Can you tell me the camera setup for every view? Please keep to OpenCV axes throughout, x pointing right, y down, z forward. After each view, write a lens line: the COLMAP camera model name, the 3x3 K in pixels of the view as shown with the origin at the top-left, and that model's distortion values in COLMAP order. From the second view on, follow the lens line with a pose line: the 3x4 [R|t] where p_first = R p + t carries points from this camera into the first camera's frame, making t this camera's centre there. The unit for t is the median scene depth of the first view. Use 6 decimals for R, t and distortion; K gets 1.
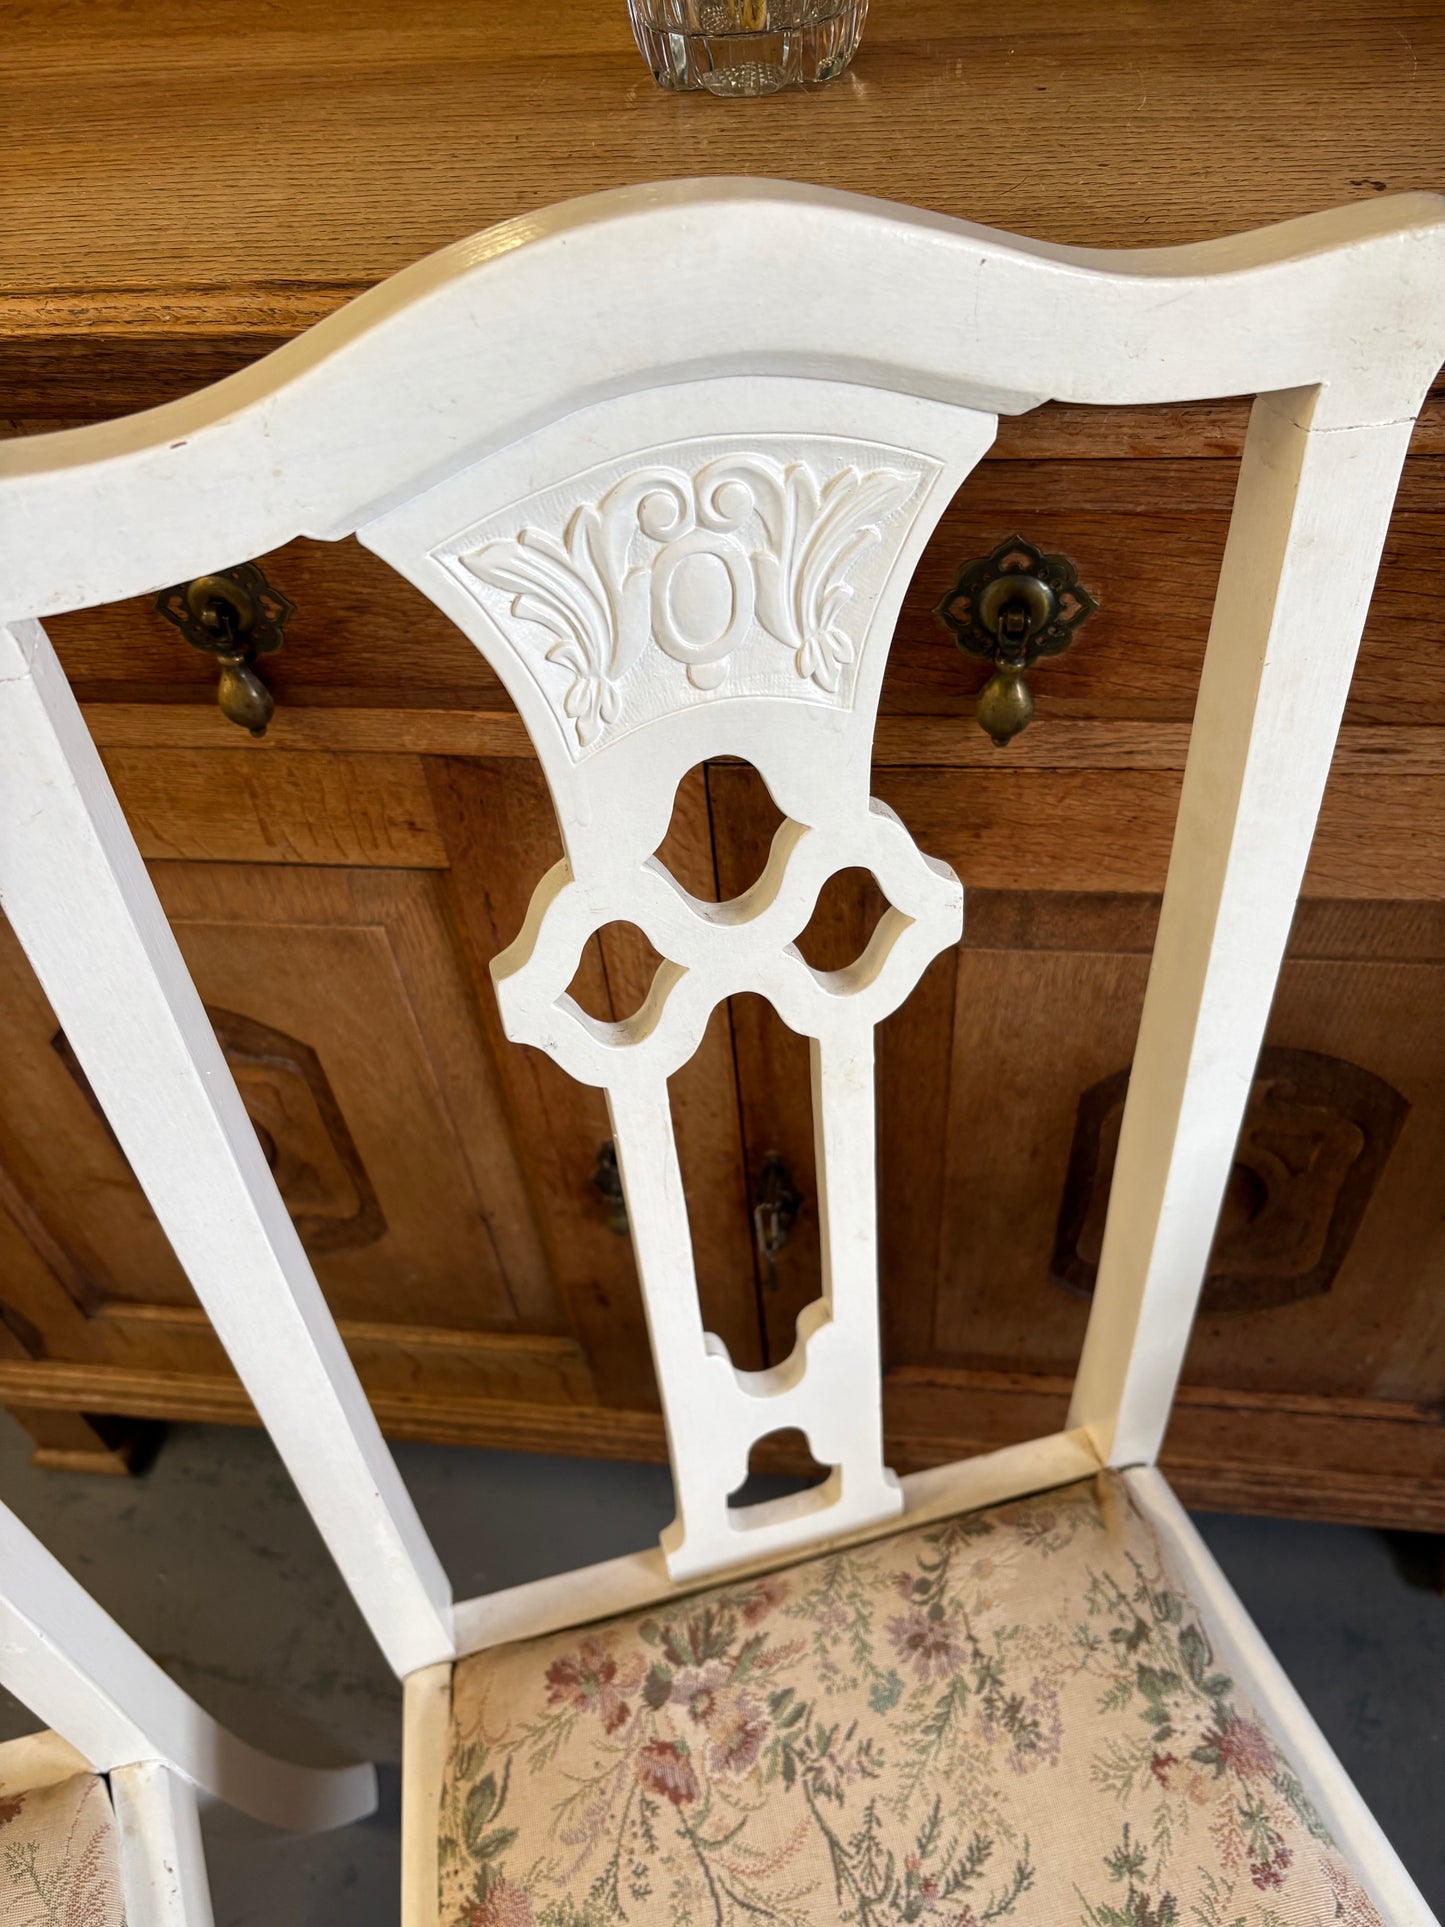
lens RADIAL K [[1486.3, 0, 710.8], [0, 1486.3, 965.8], [0, 0, 1]] dist [0.058050, -0.083440]
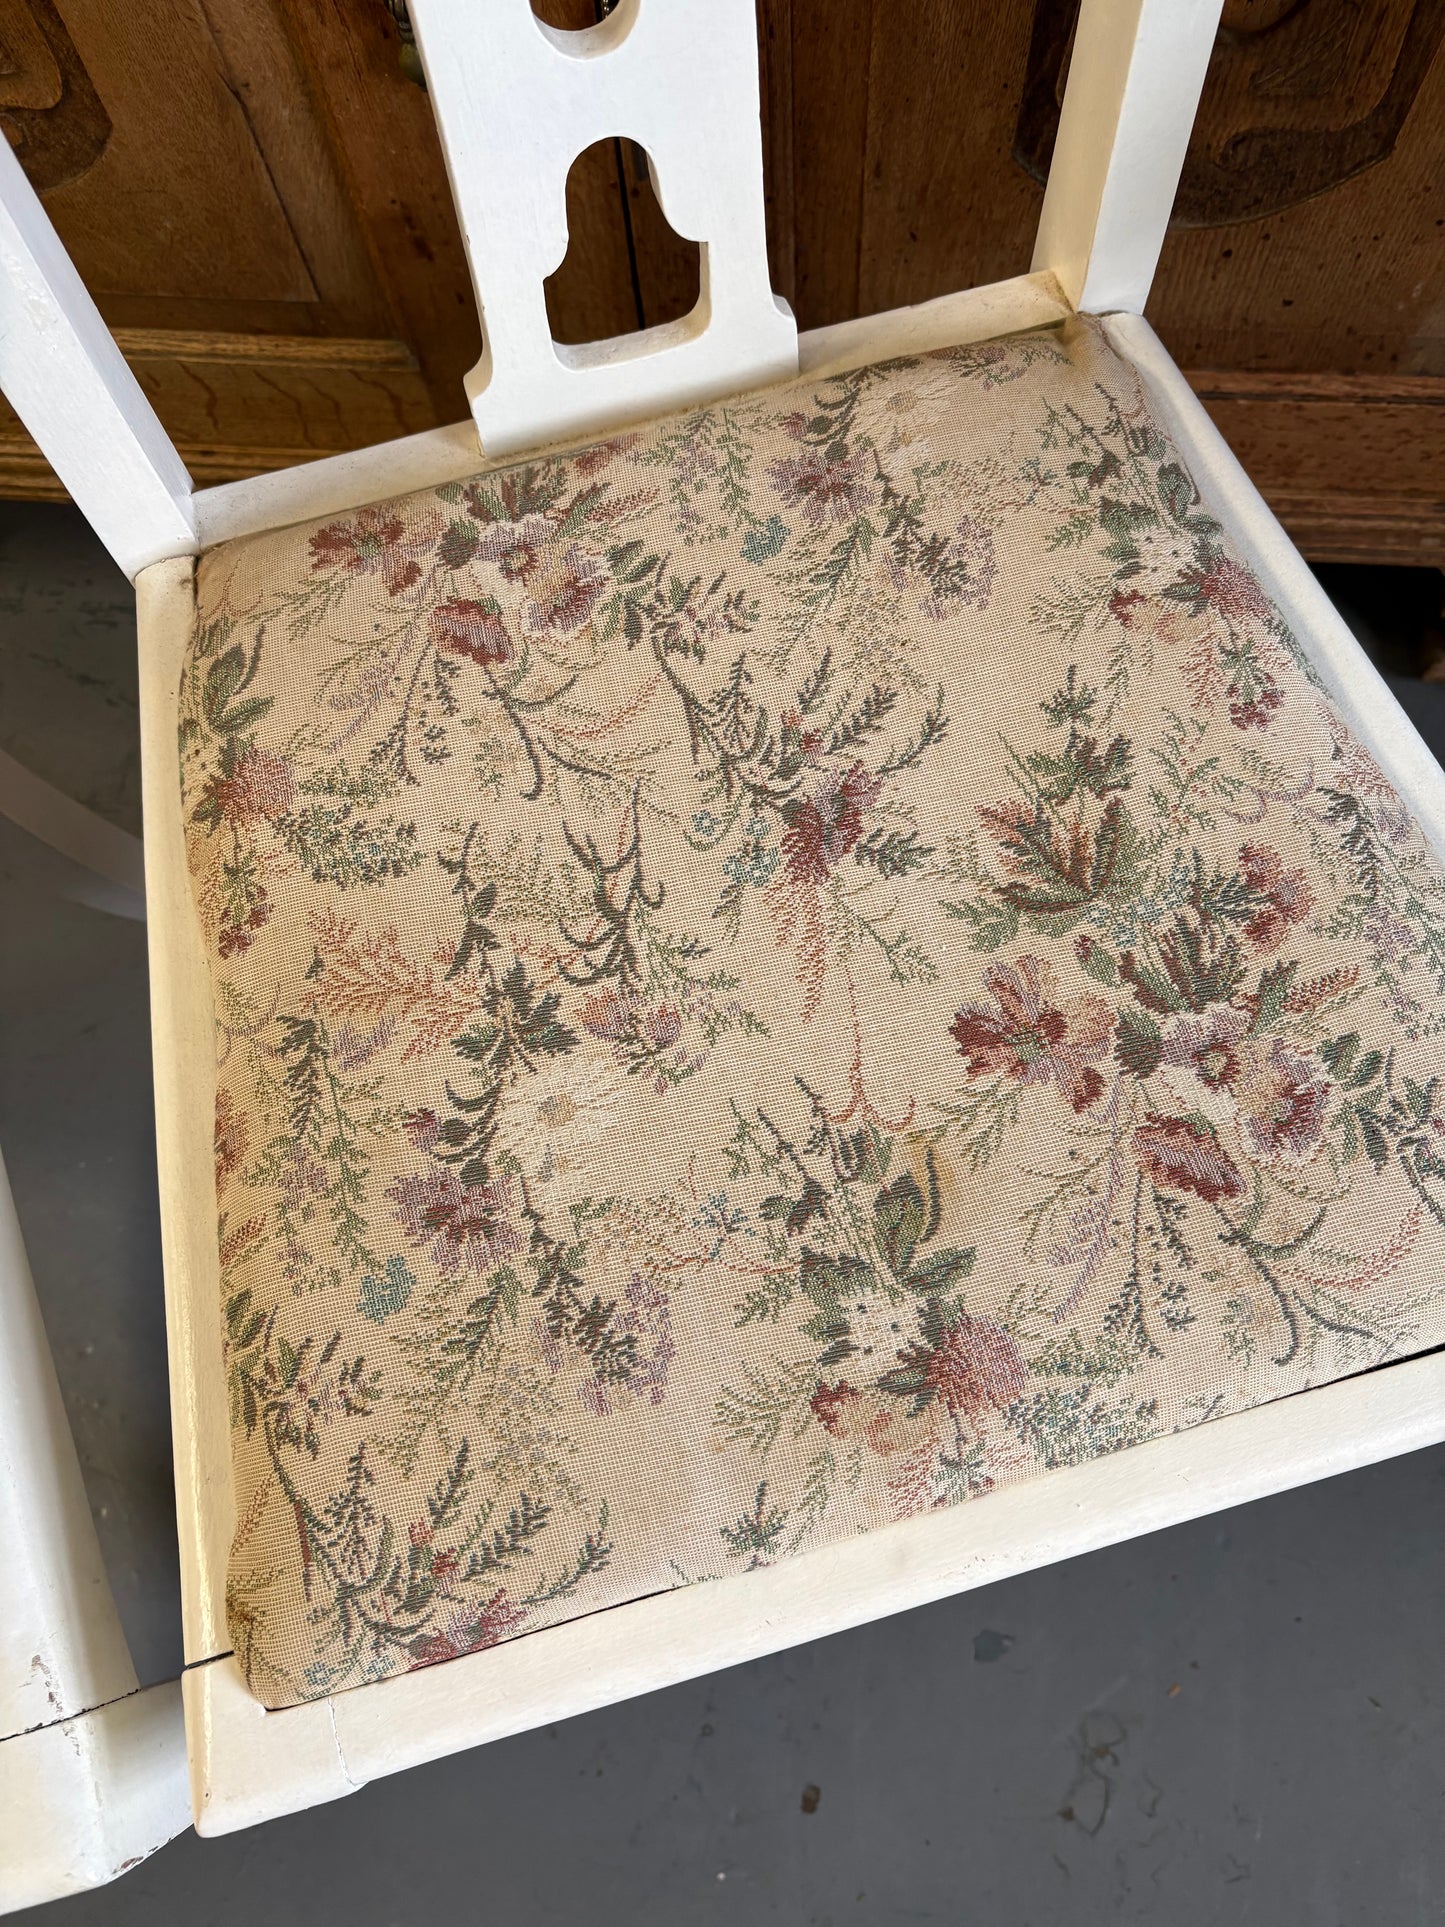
lens RADIAL K [[1490.7, 0, 730.8], [0, 1490.7, 968.7], [0, 0, 1]] dist [0.048473, -0.075235]
pose [[0.998951, -0.021586, 0.040378, 0.066543], [0.003990, 0.919578, 0.392887, 0.395854], [-0.045611, -0.392314, 0.918700, 0.237721]]
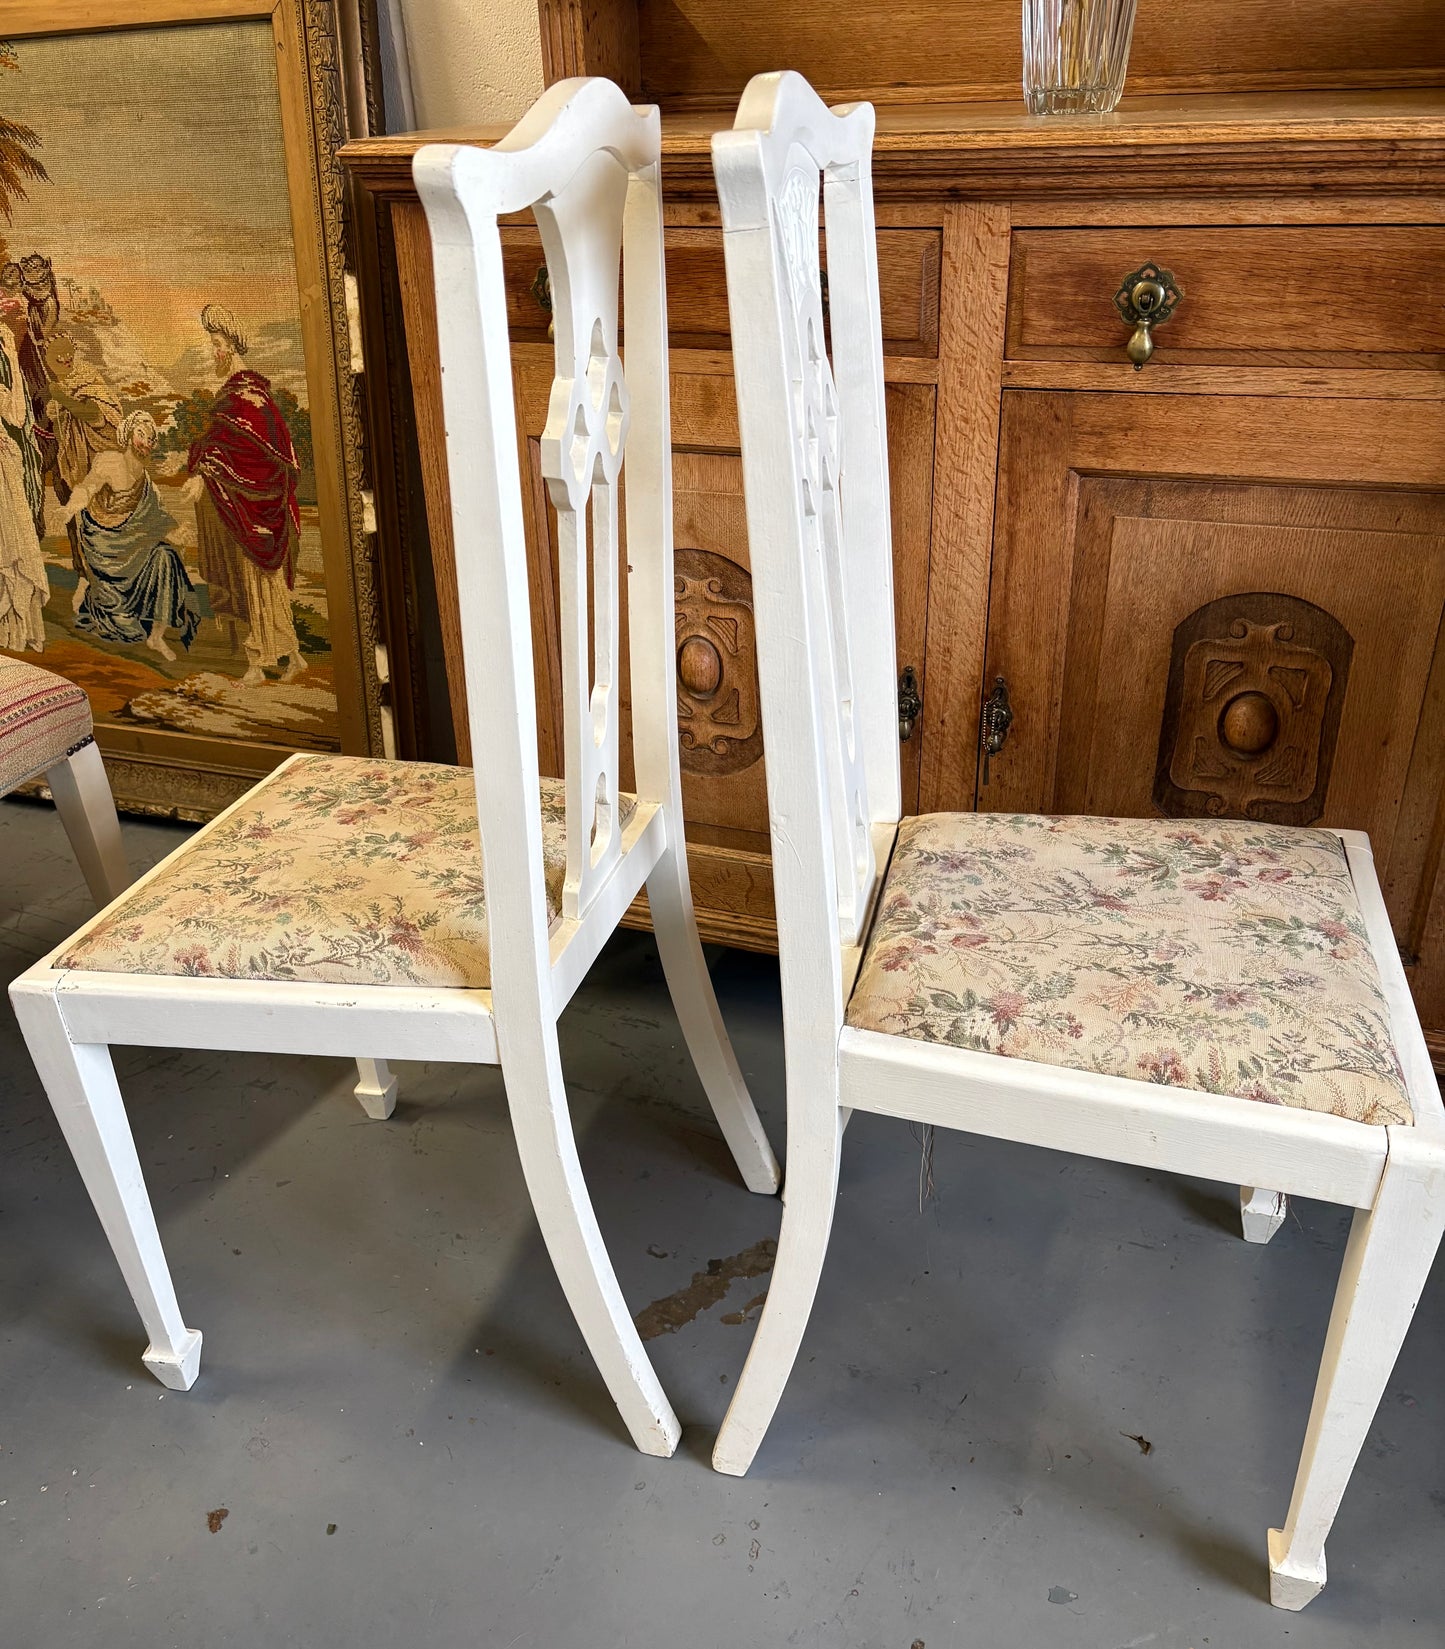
lens RADIAL K [[1478.3, 0, 686.3], [0, 1478.3, 860.4], [0, 0, 1]] dist [0.010751, -0.000117]
pose [[0.959744, 0.166723, -0.226041, 0.154091], [-0.227680, 0.933060, -0.278499, 1.187678], [0.164478, 0.318753, 0.933458, -0.859438]]
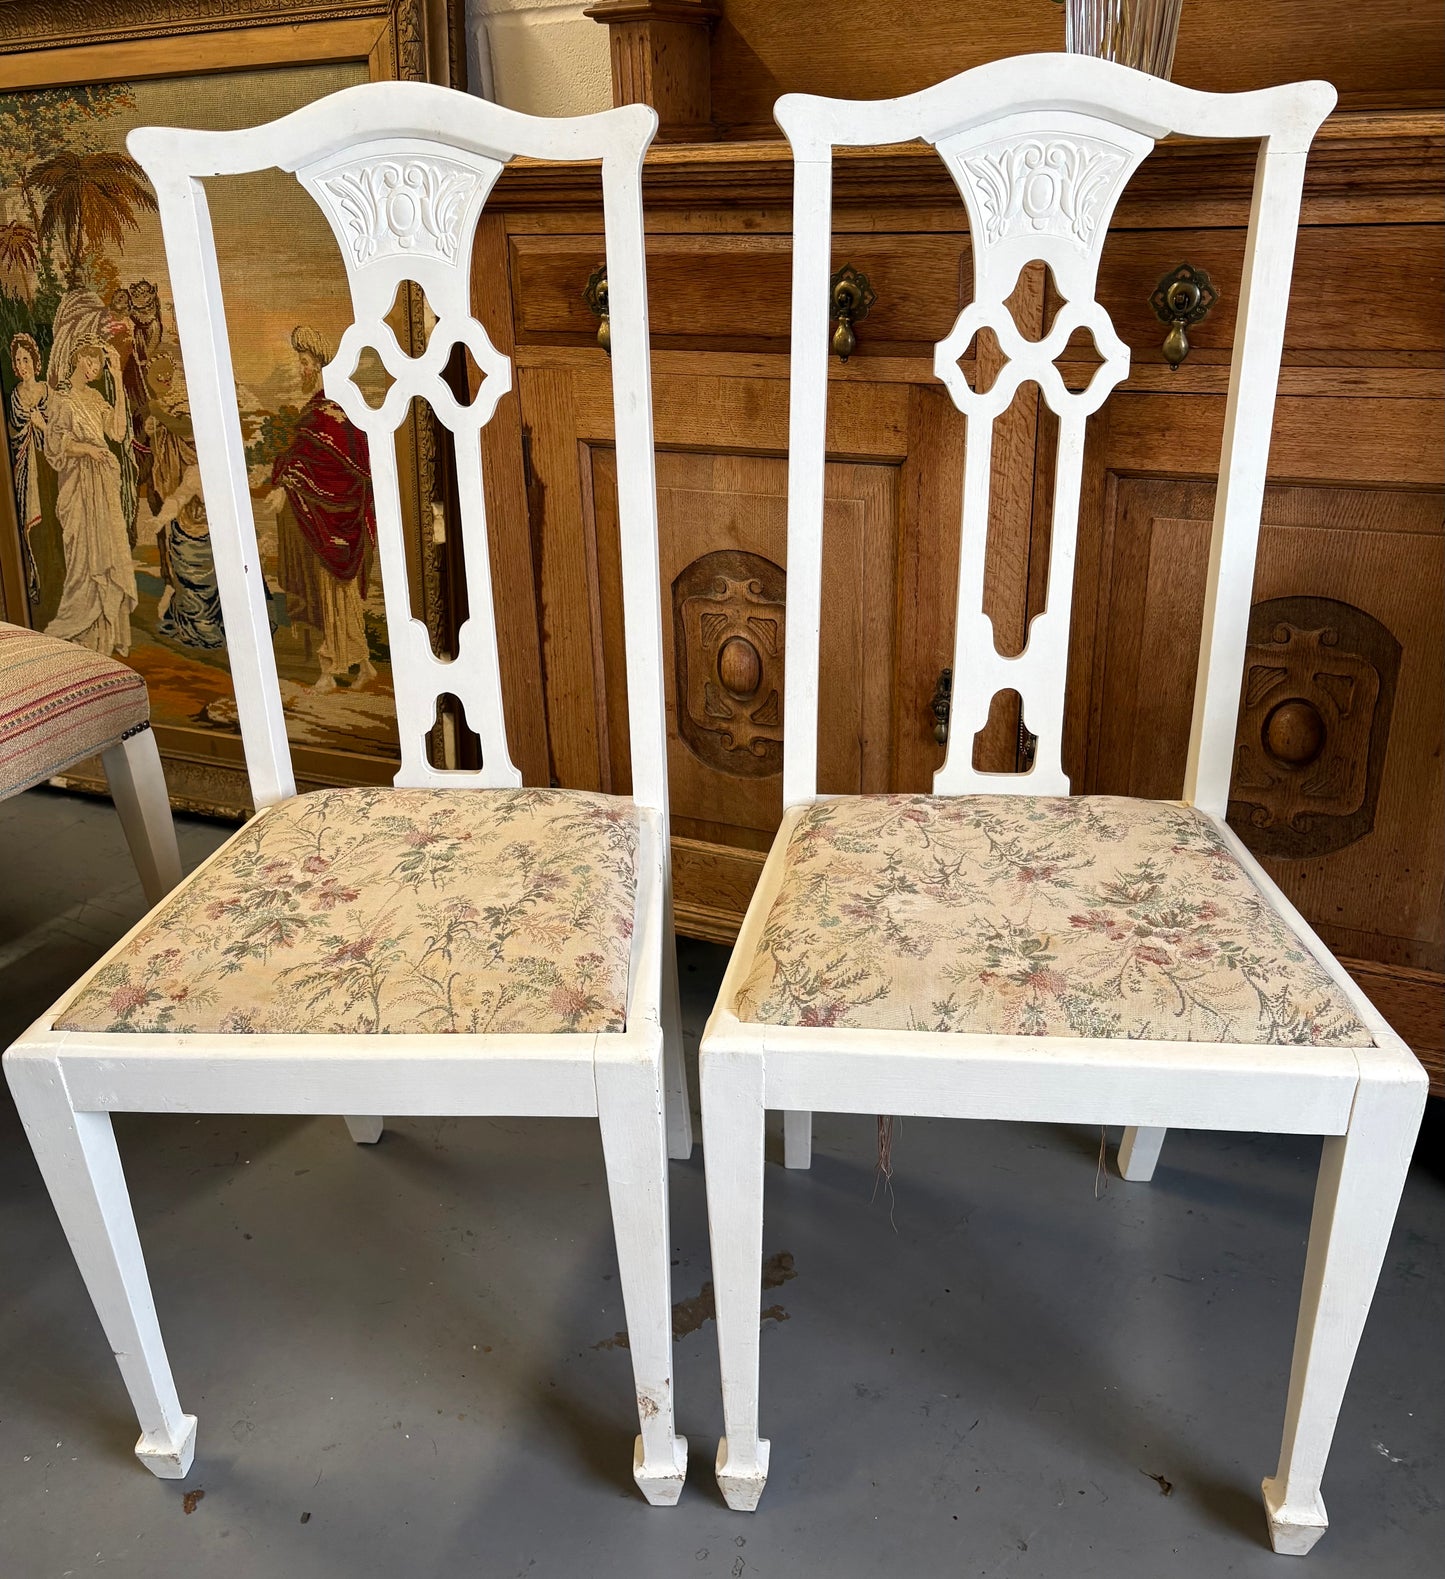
lens RADIAL K [[1486.0, 0, 678.8], [0, 1486.0, 788.9], [0, 0, 1]] dist [0.003813, 0.016050]
pose [[0.935065, 0.177893, -0.306608, 0.268439], [-0.280632, 0.899937, -0.333705, 1.232810], [0.216564, 0.398079, 0.891422, -0.802192]]
